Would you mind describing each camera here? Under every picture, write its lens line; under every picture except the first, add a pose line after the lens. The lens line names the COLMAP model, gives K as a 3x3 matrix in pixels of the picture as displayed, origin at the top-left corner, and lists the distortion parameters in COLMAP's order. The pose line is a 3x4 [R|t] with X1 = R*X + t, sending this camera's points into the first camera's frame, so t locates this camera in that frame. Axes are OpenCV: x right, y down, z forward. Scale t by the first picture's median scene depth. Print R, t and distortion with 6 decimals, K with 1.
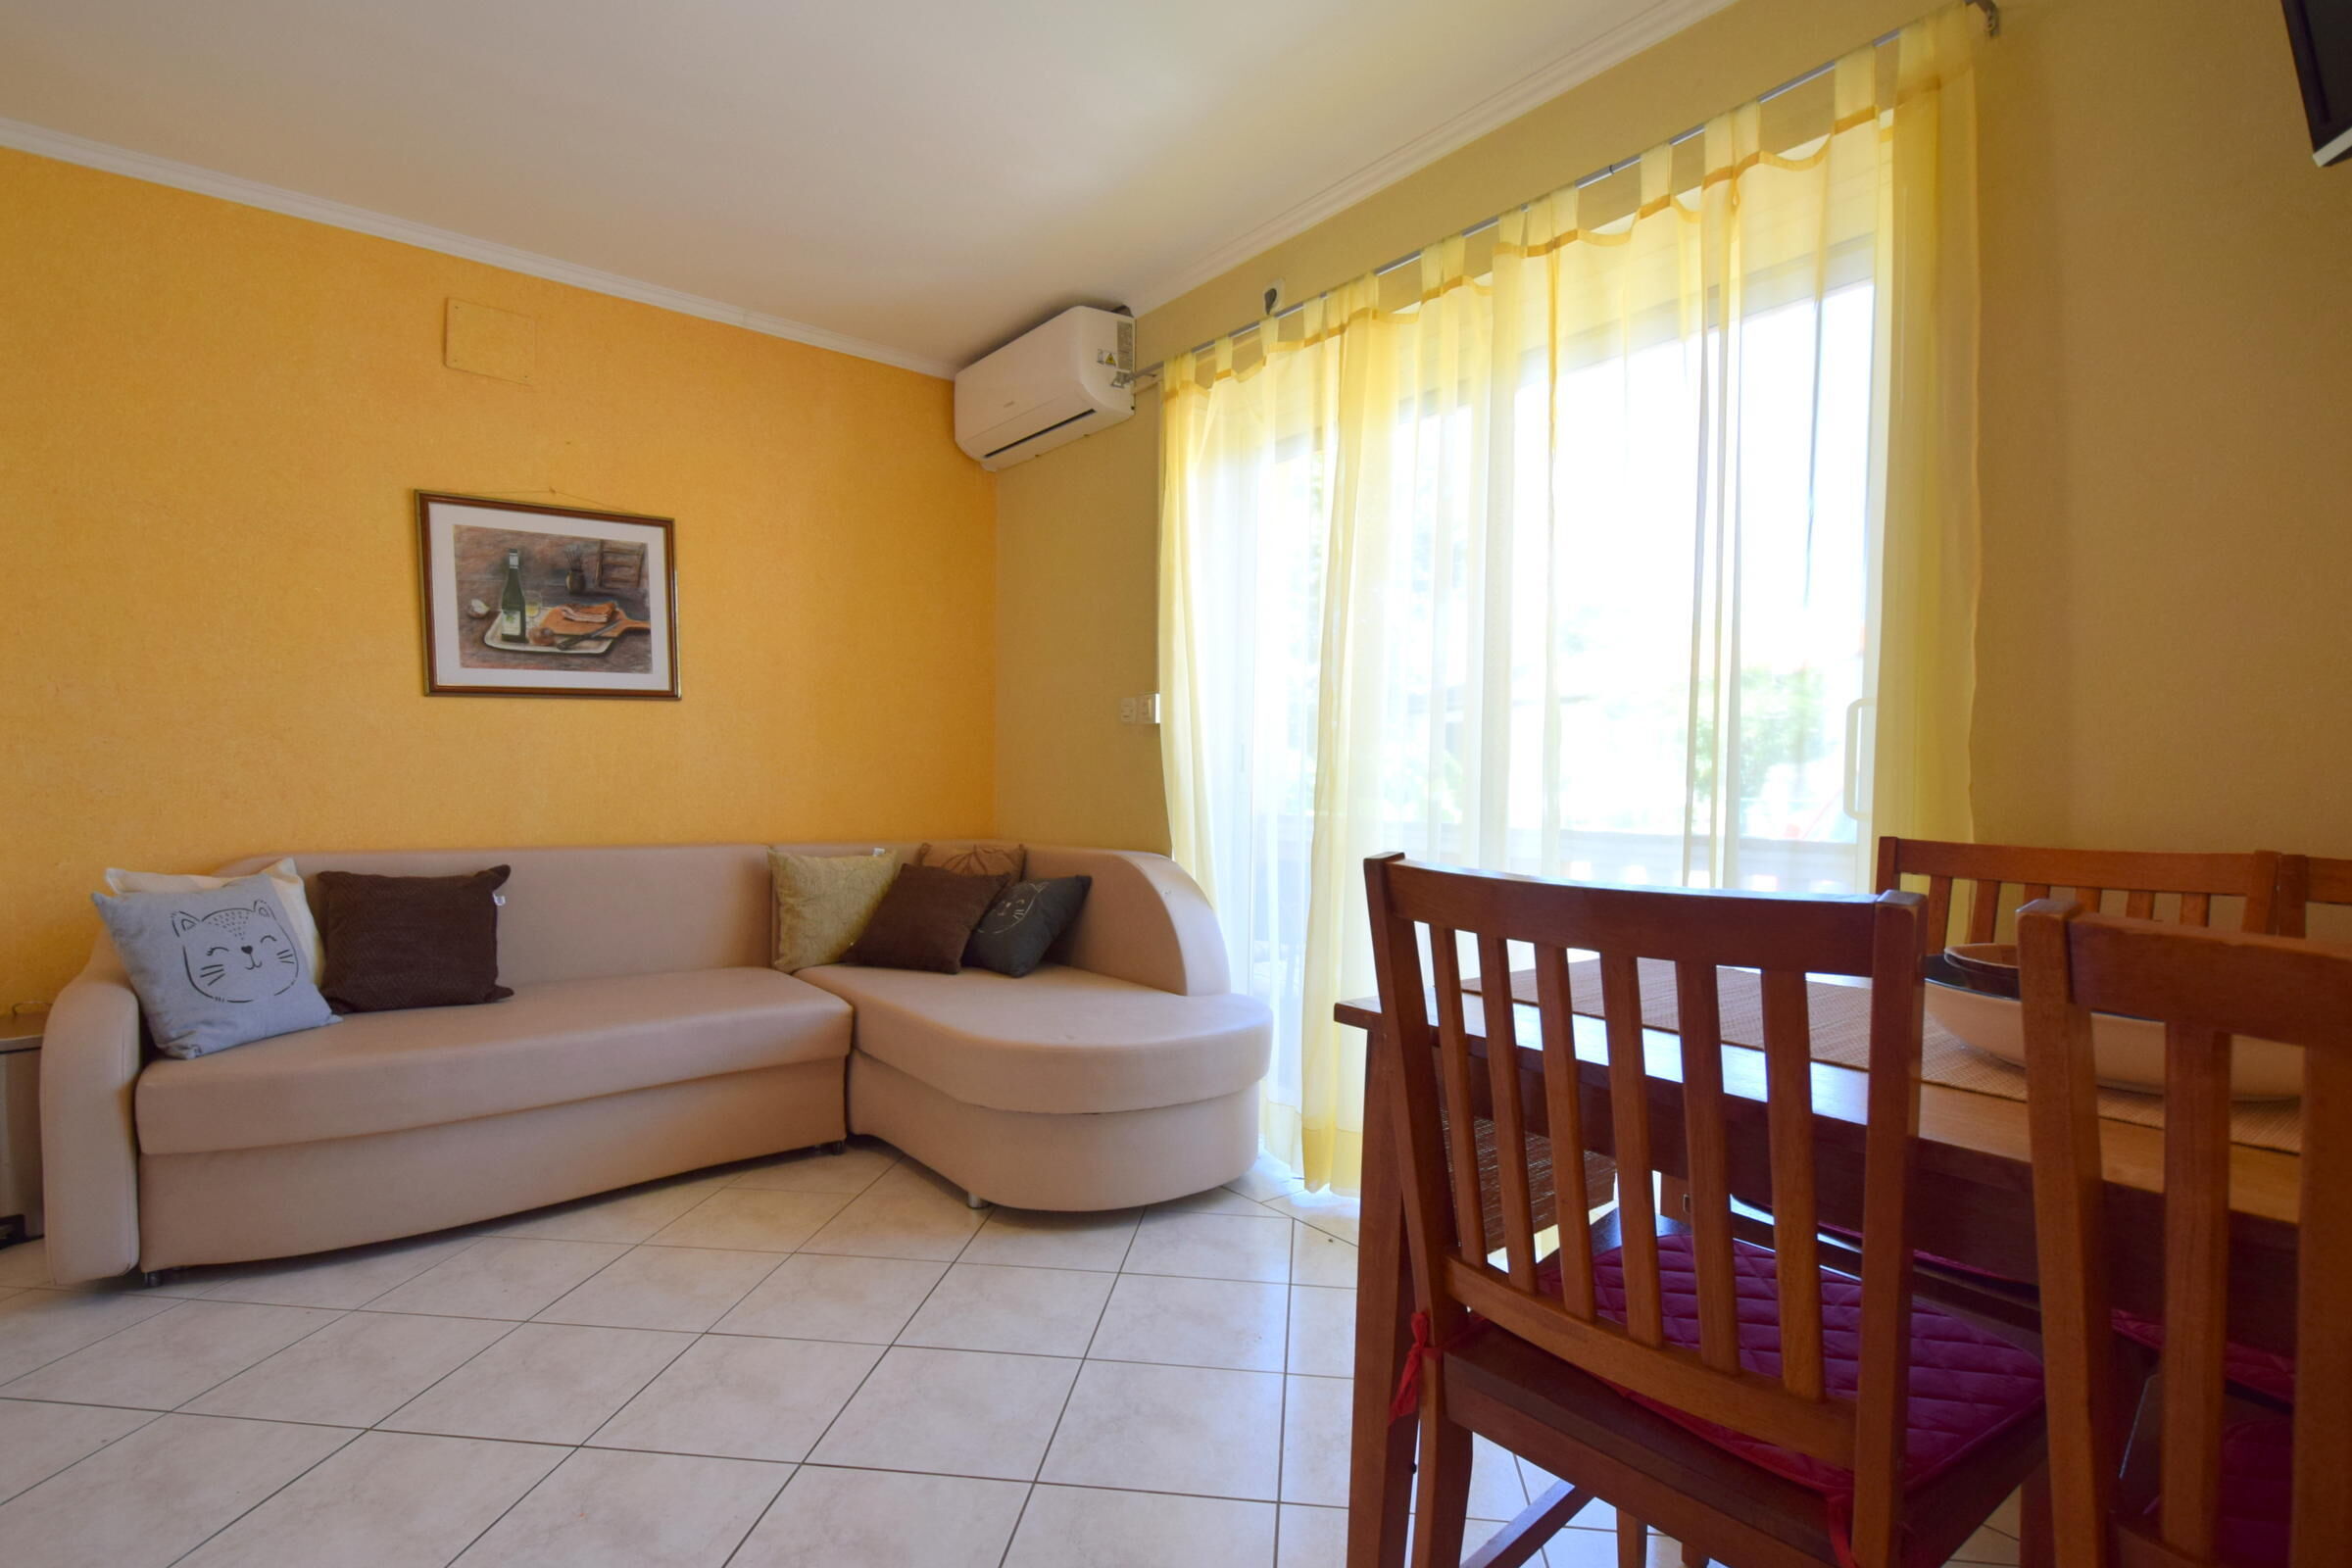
lens RADIAL K [[1115.4, 0, 1181.0], [0, 1115.4, 816.2], [0, 0, 1]] dist [0.010478, -0.012418]
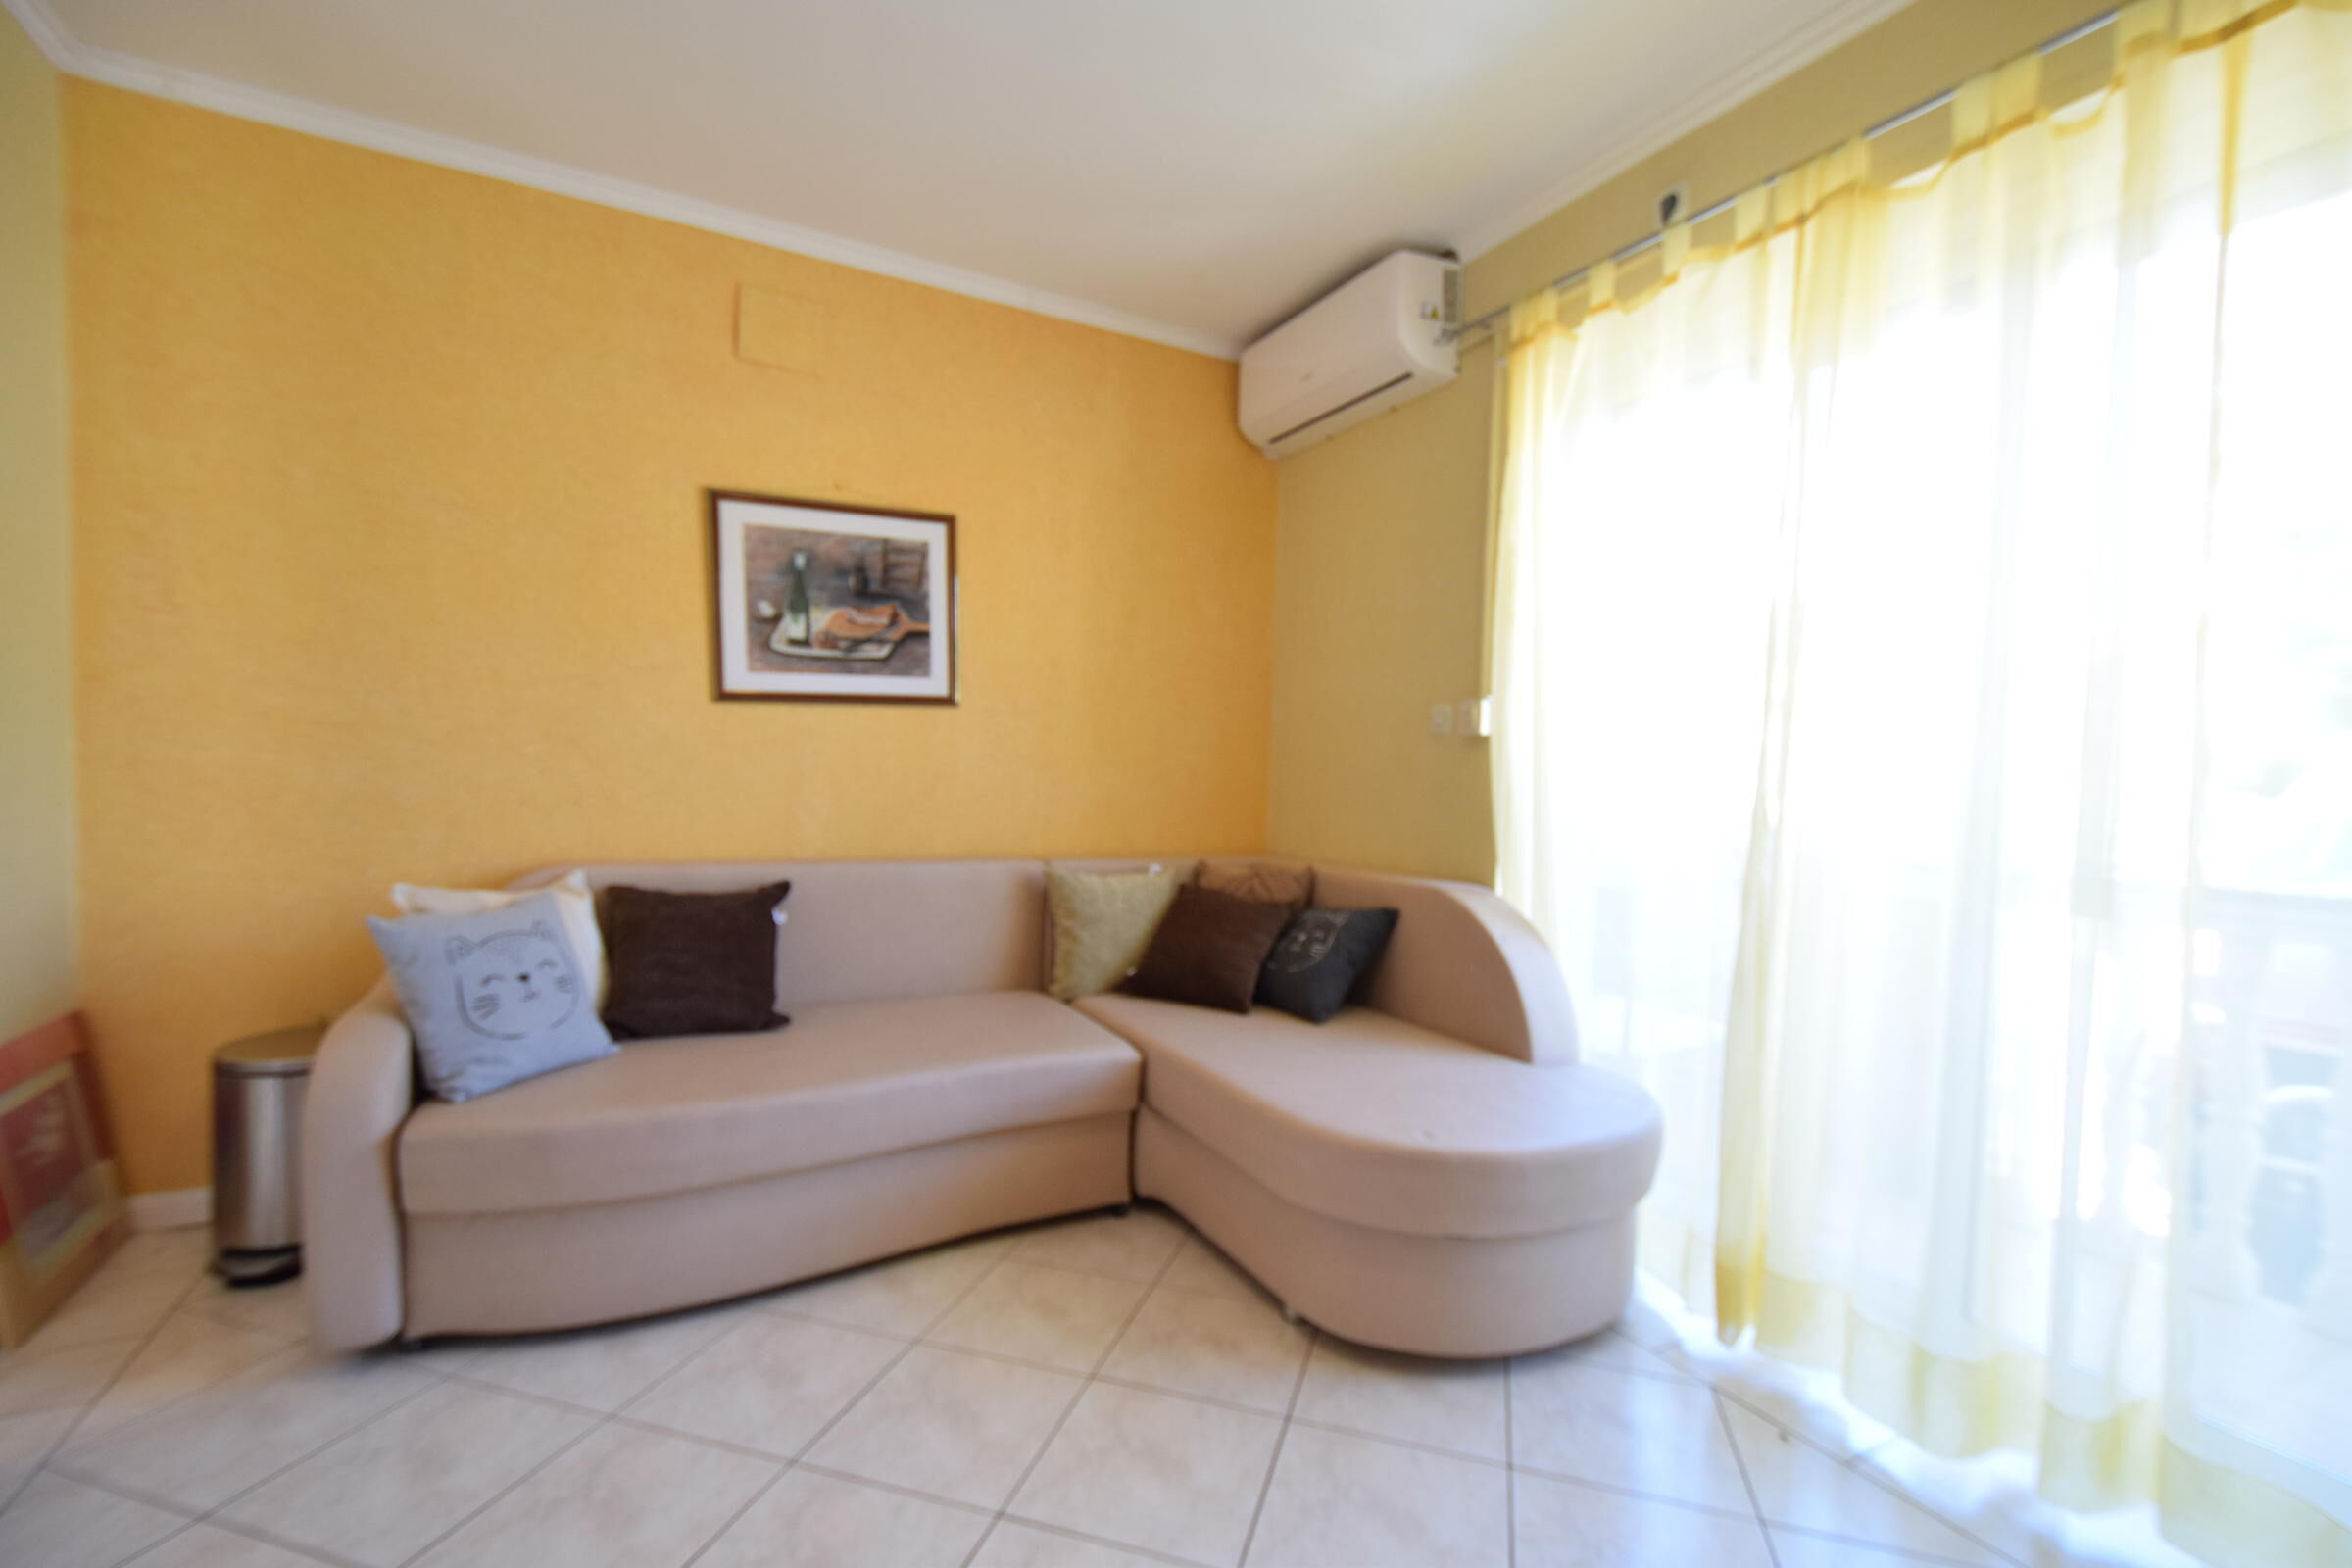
lens RADIAL K [[1021.9, 0, 1182.5], [0, 1021.9, 819.3], [0, 0, 1]] dist [0.010060, -0.010099]
pose [[0.983080, 0.022205, -0.181826, -0.115124], [-0.020536, 0.999728, 0.011057, -0.024189], [0.182022, -0.007136, 0.983269, 0.204341]]
